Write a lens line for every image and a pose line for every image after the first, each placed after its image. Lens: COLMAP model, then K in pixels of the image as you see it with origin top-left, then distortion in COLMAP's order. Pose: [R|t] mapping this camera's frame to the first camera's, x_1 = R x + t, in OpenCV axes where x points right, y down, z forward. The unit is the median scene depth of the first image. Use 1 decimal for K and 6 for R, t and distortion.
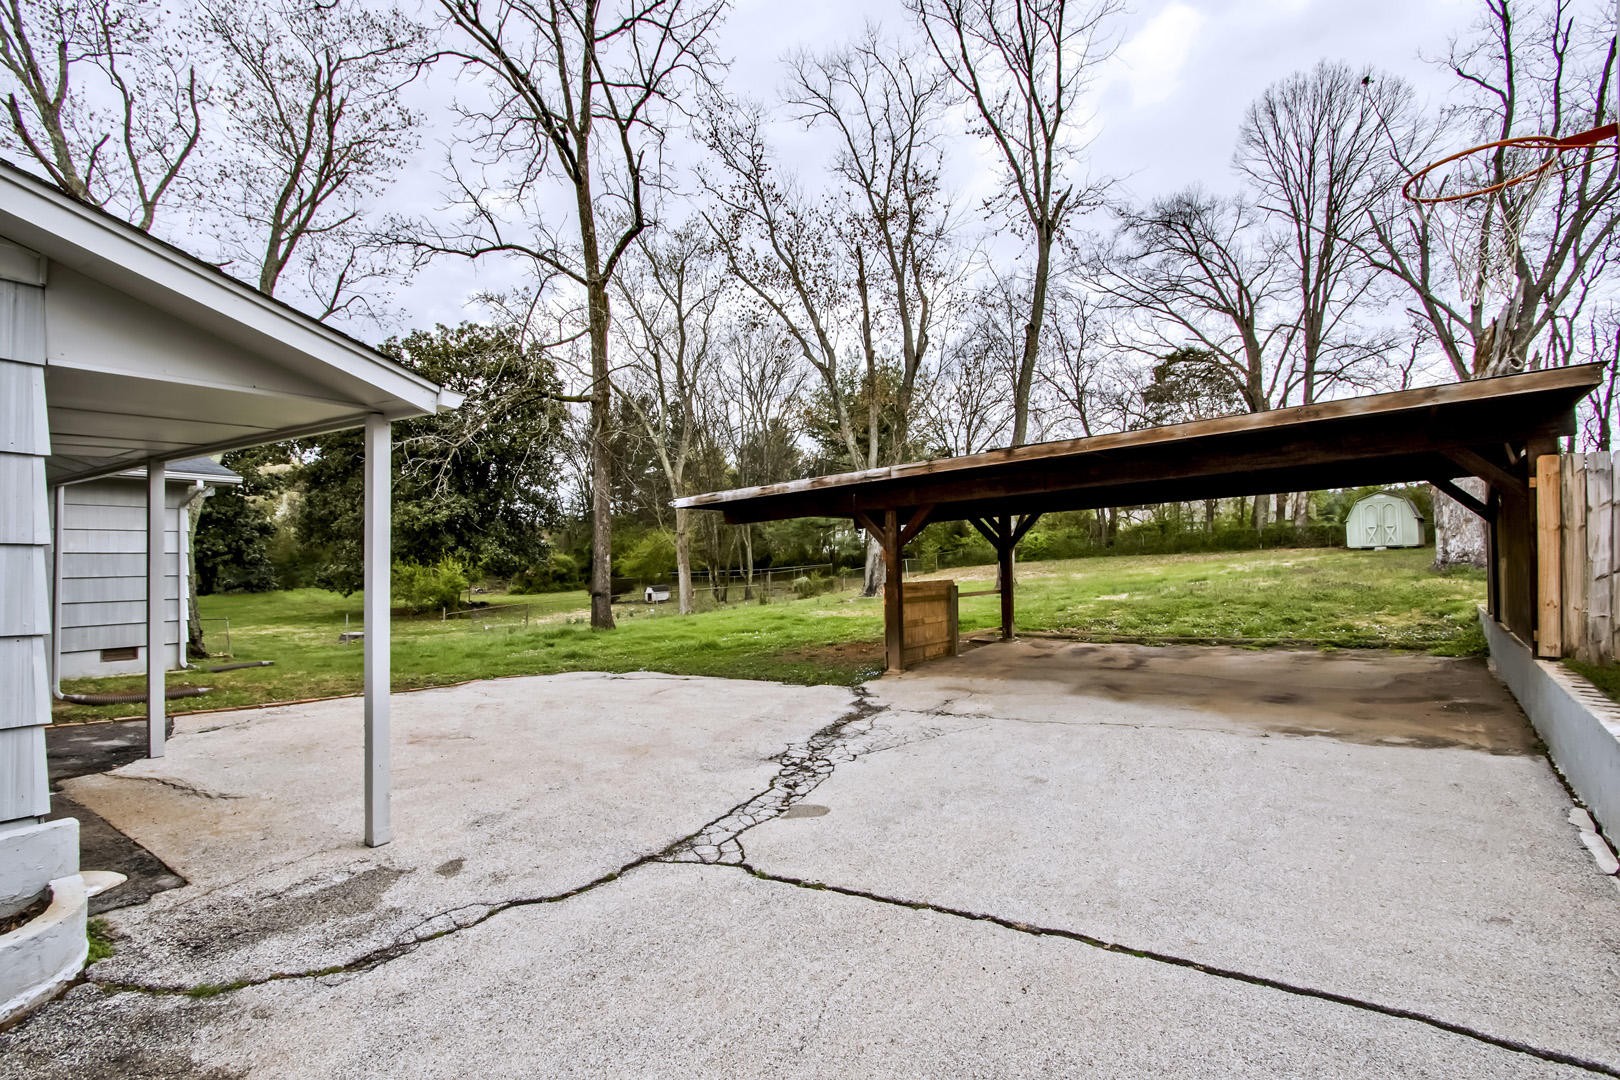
lens RADIAL K [[752.6, 0, 805.8], [0, 752.6, 552.0], [0, 0, 1]] dist [-0.003659, -0.000094]
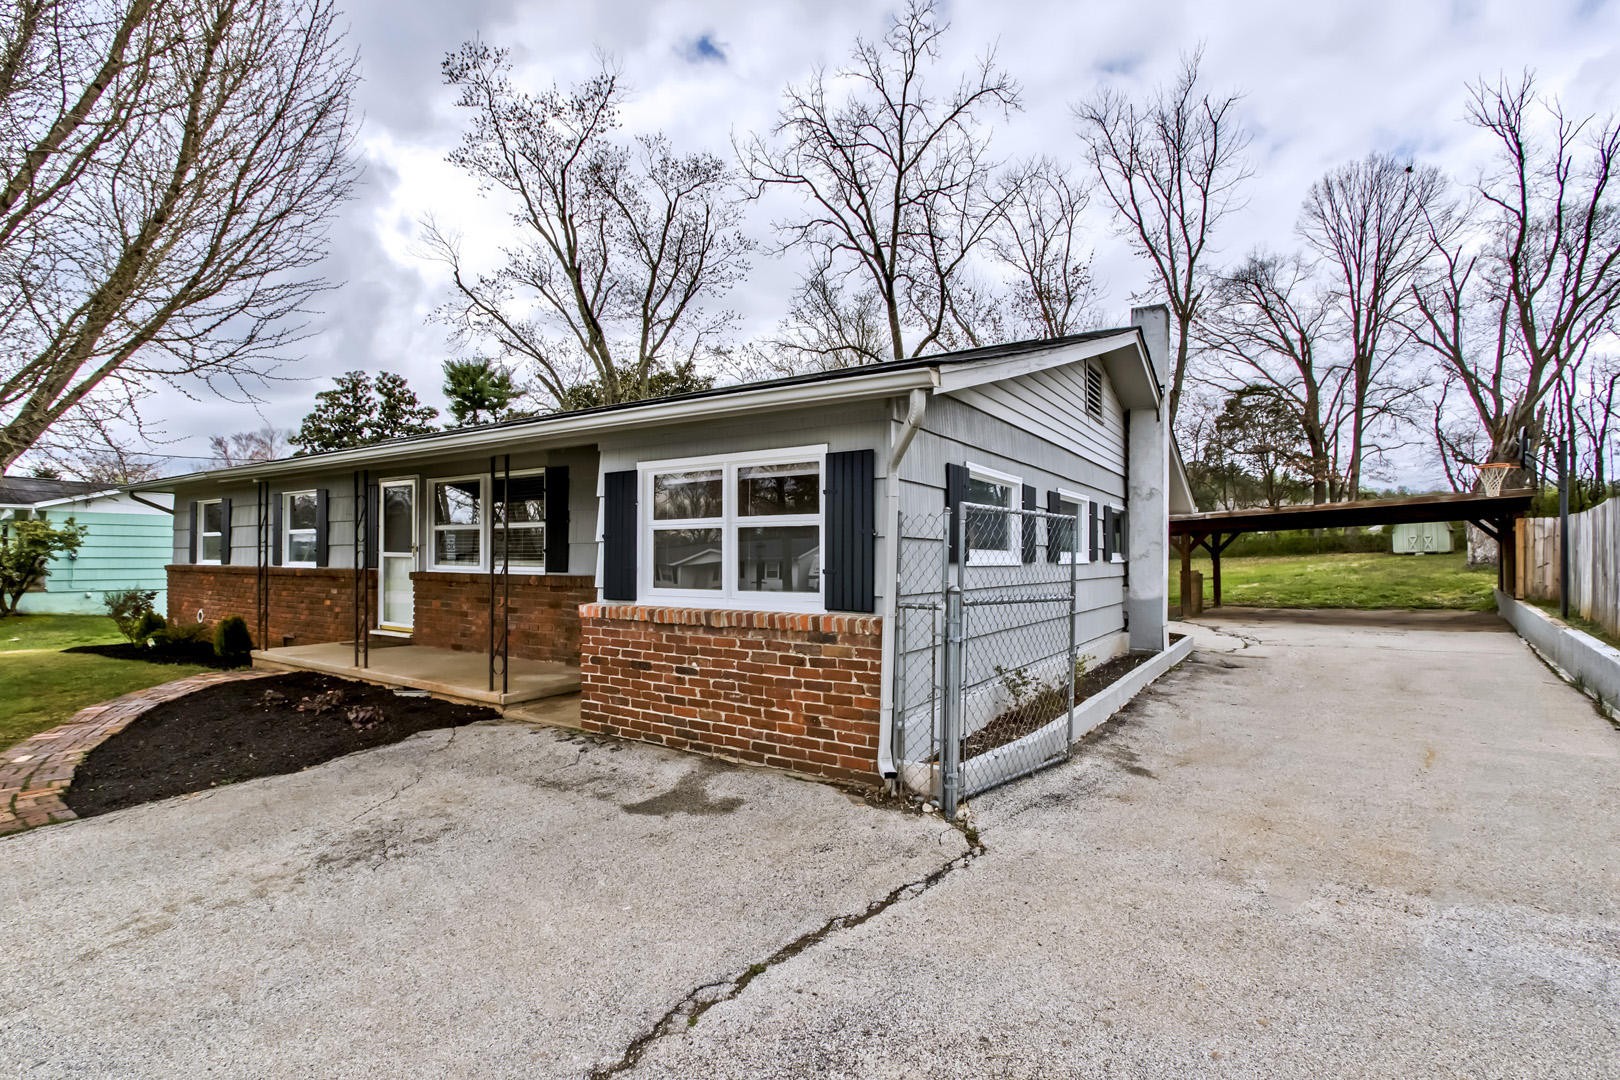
lens RADIAL K [[769.6, 0, 806.8], [0, 769.6, 555.4], [0, 0, 1]] dist [-0.008338, -0.000097]
pose [[0.999947, 0.008838, -0.005207, -0.275224], [-0.008816, 0.999953, 0.004144, 0.001306], [0.005243, -0.004098, 0.999978, -0.312342]]
